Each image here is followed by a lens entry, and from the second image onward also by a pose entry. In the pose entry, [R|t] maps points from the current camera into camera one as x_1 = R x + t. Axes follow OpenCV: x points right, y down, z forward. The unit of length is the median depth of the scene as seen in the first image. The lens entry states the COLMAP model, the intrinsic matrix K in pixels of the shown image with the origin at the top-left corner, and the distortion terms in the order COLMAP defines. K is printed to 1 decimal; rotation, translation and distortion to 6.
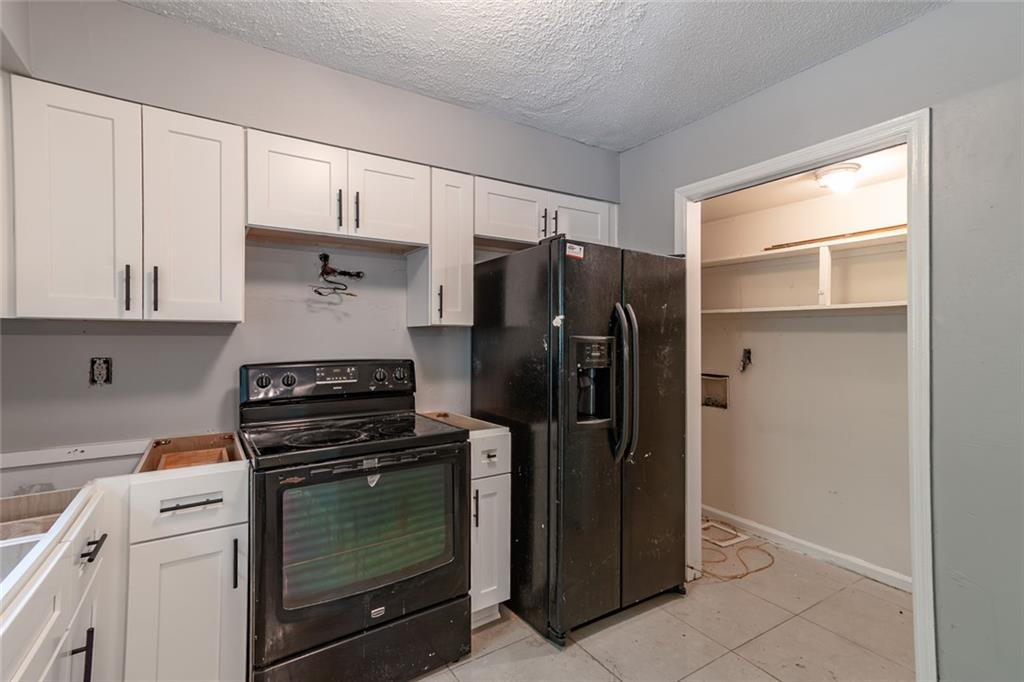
lens RADIAL K [[473.2, 0, 511.7], [0, 473.2, 335.5], [0, 0, 1]] dist [0.002322, 0.000996]
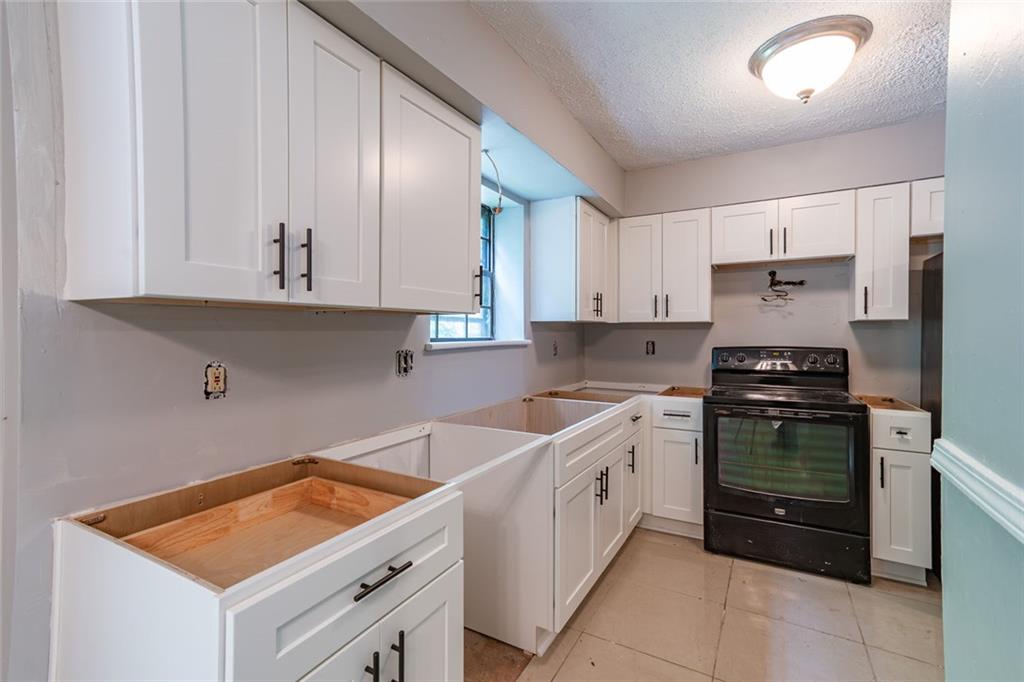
lens RADIAL K [[459.9, 0, 516.3], [0, 459.9, 344.4], [0, 0, 1]] dist [0.002669, 0.000616]
pose [[0.475424, 0.024987, -0.879402, 0.496161], [0.009024, 0.999406, 0.033275, -0.007732], [0.879711, -0.023755, 0.474915, -0.358218]]
